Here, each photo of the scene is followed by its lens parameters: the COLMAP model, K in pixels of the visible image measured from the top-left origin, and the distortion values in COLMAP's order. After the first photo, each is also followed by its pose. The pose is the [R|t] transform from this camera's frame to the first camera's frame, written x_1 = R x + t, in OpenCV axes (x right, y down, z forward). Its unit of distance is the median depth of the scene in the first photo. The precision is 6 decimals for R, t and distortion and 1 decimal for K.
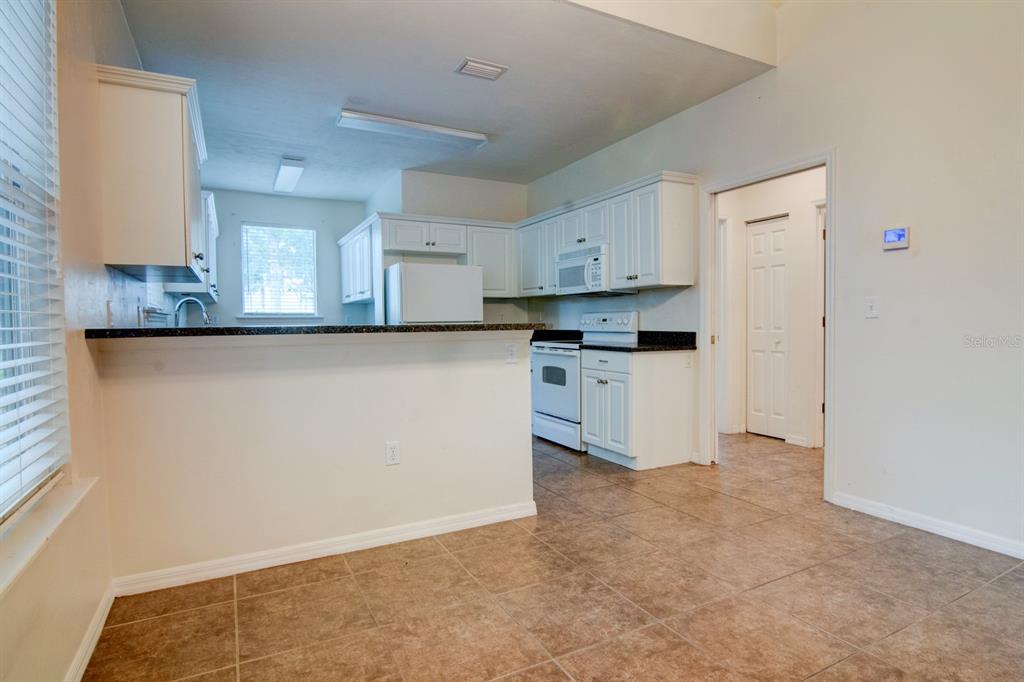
lens RADIAL K [[535.1, 0, 502.9], [0, 535.1, 339.4], [0, 0, 1]] dist [-0.005563, -0.007551]
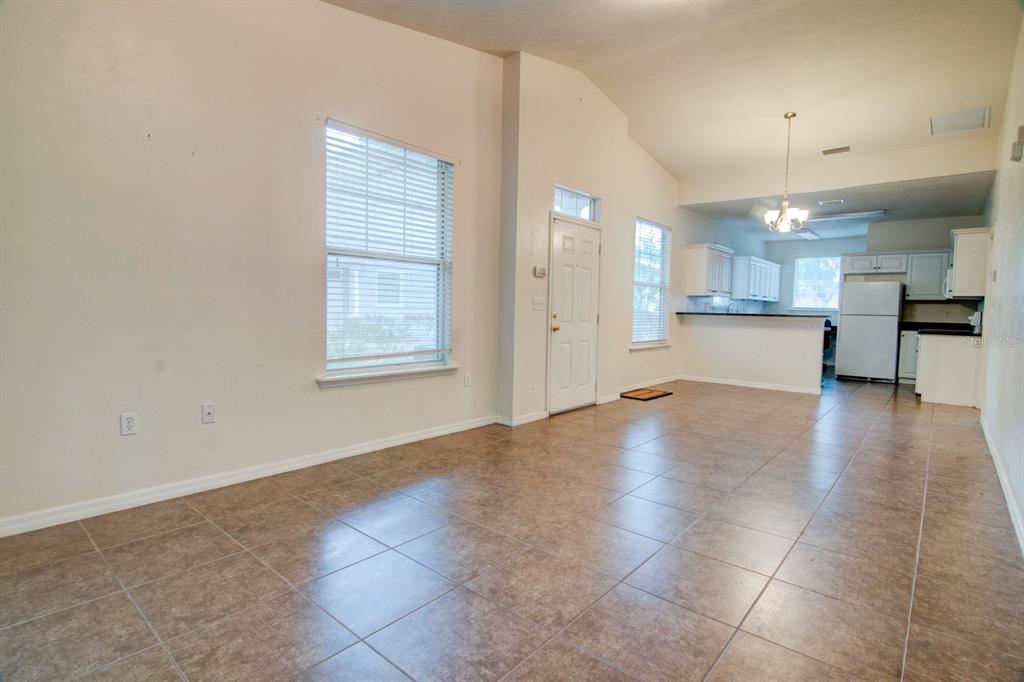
lens RADIAL K [[501.3, 0, 485.0], [0, 501.3, 346.8], [0, 0, 1]] dist [-0.019095, -0.006806]
pose [[0.348200, 0.089161, -0.933170, 0.963071], [-0.050165, 0.995812, 0.076428, 0.010335], [0.936077, 0.020200, 0.351215, -0.725124]]
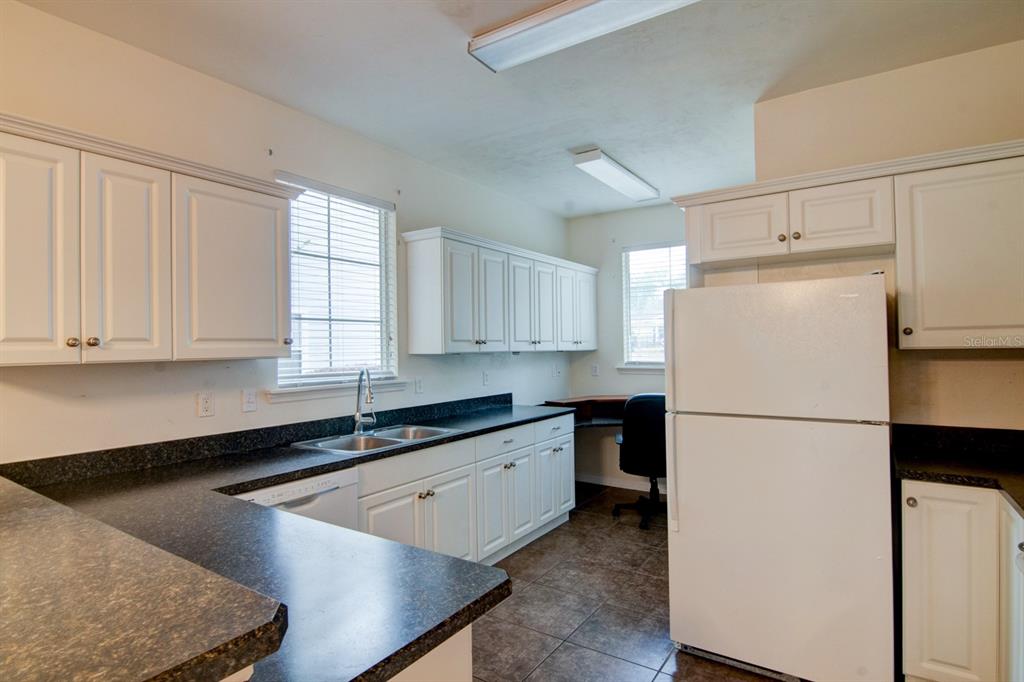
lens RADIAL K [[535.1, 0, 511.7], [0, 535.1, 342.5], [0, 0, 1]] dist [-0.005563, -0.007551]
pose [[0.478221, -0.006468, -0.878216, 0.167379], [-0.018492, 0.999677, -0.017433, -0.080449], [0.878045, 0.024577, 0.477947, 0.614526]]
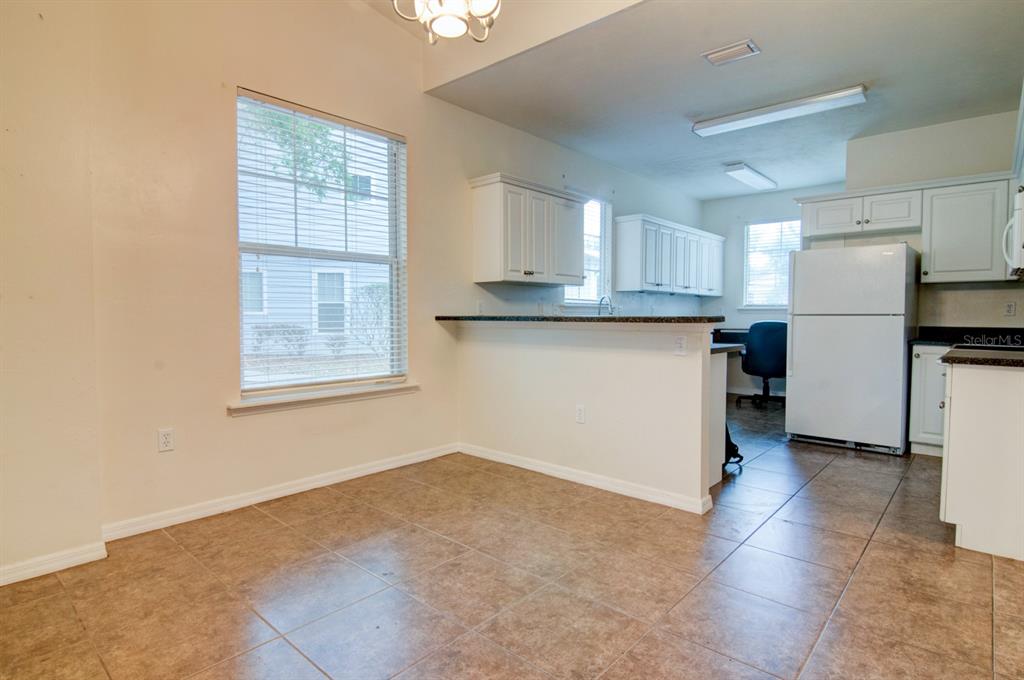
lens RADIAL K [[535.1, 0, 510.1], [0, 535.1, 337.4], [0, 0, 1]] dist [-0.005563, -0.007551]
pose [[0.349304, 0.051345, -0.935602, 0.504515], [-0.035418, 0.998507, 0.041574, -0.012580], [0.936340, 0.018615, 0.350601, 0.200114]]
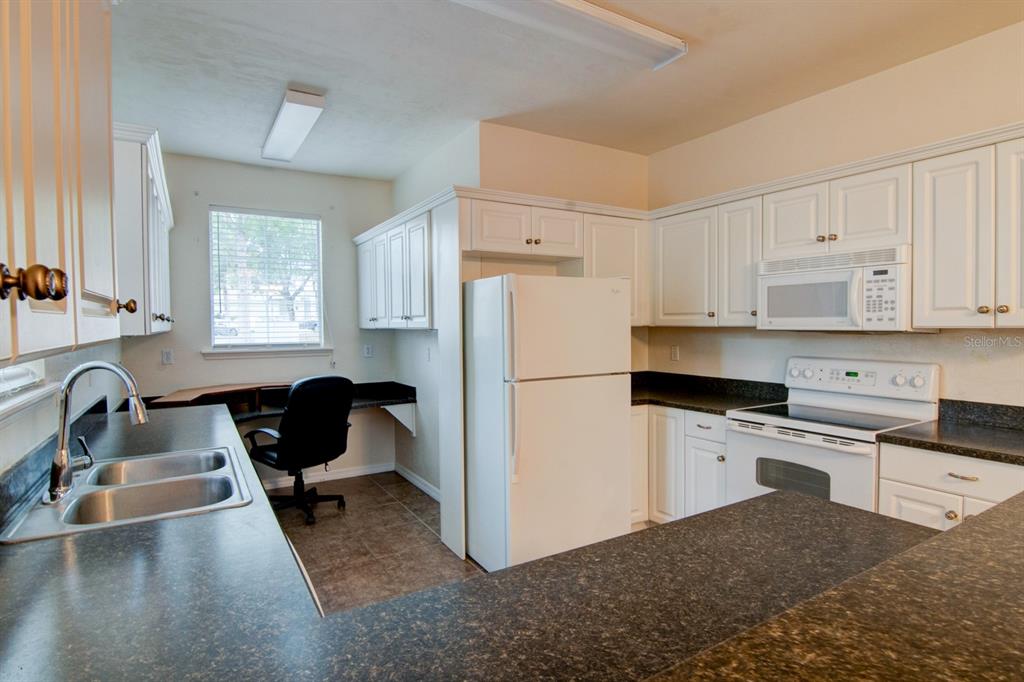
lens RADIAL K [[535.1, 0, 506.0], [0, 535.1, 338.7], [0, 0, 1]] dist [-0.005563, -0.007551]
pose [[0.998079, -0.000416, 0.061950, -0.219929], [0.000695, 0.999990, -0.004484, -0.070714], [-0.061948, 0.004519, 0.998069, 0.426981]]
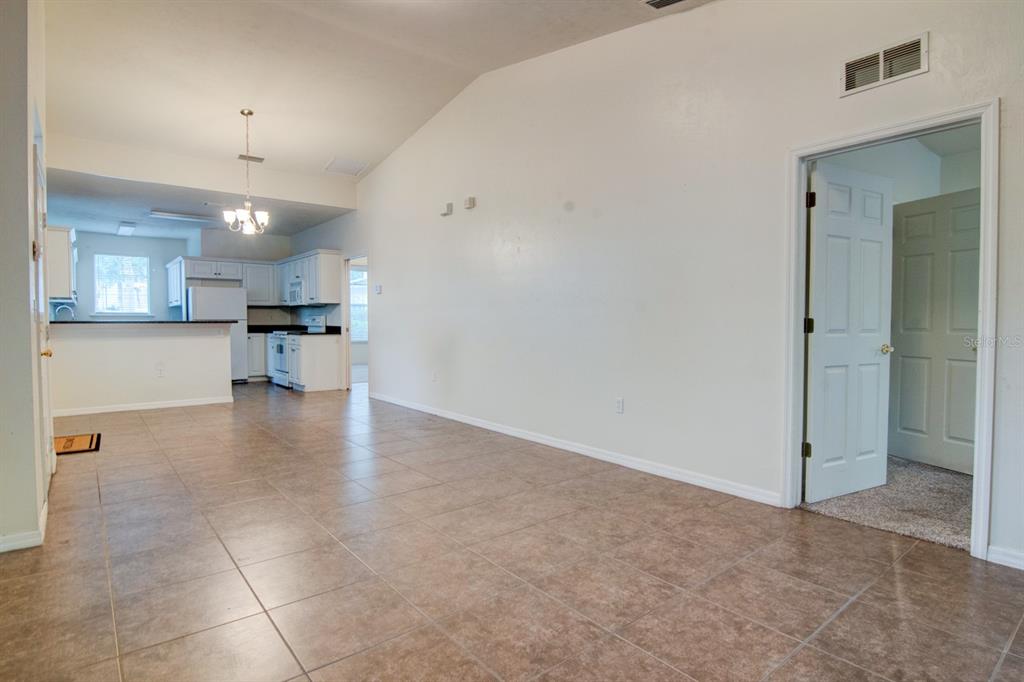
lens RADIAL K [[535.1, 0, 520.0], [0, 535.1, 354.2], [0, 0, 1]] dist [-0.005563, -0.007551]
pose [[0.980230, -0.000751, 0.197859, 0.509258], [-0.005764, 0.999460, 0.032351, 0.018926], [-0.197776, -0.032852, 0.979697, -0.933025]]
